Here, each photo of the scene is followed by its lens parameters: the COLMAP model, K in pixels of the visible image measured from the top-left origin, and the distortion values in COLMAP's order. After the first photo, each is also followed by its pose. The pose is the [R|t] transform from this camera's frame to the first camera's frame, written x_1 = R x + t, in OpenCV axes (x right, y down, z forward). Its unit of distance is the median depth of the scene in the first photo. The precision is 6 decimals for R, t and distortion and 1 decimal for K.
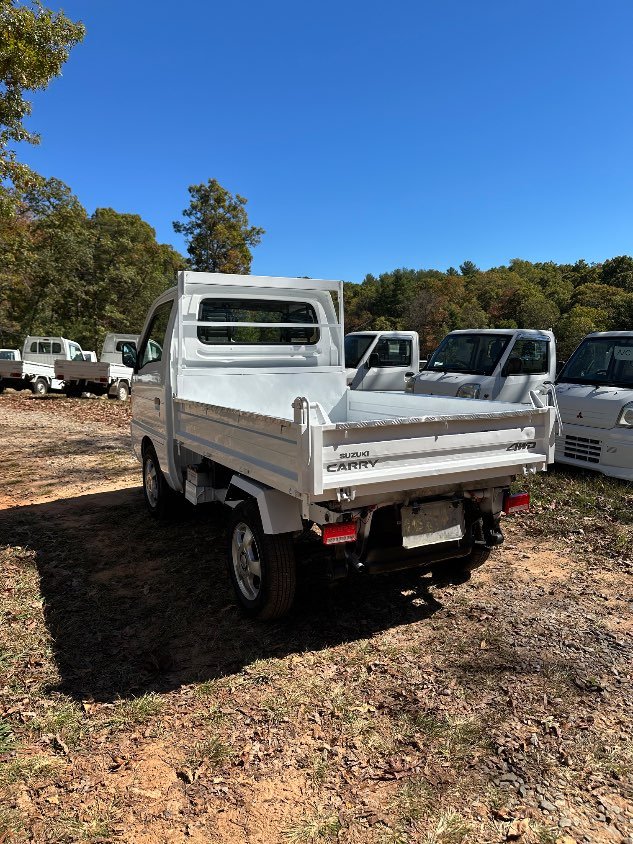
lens RADIAL K [[588.3, 0, 320.3], [0, 588.3, 424.2], [0, 0, 1]] dist [0.019741, -0.027343]
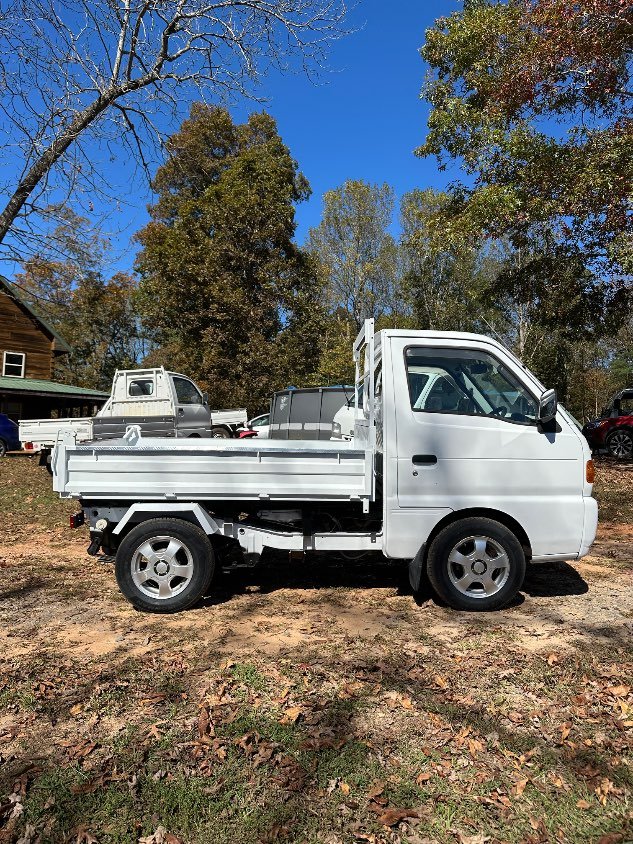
lens RADIAL K [[588.3, 0, 318.6], [0, 588.3, 413.3], [0, 0, 1]] dist [0.019741, -0.027343]
pose [[-0.460002, -0.003311, -0.887912, 0.890852], [-0.113361, 0.992029, 0.055029, -0.162921], [0.880652, 0.125968, -0.456711, 1.464356]]
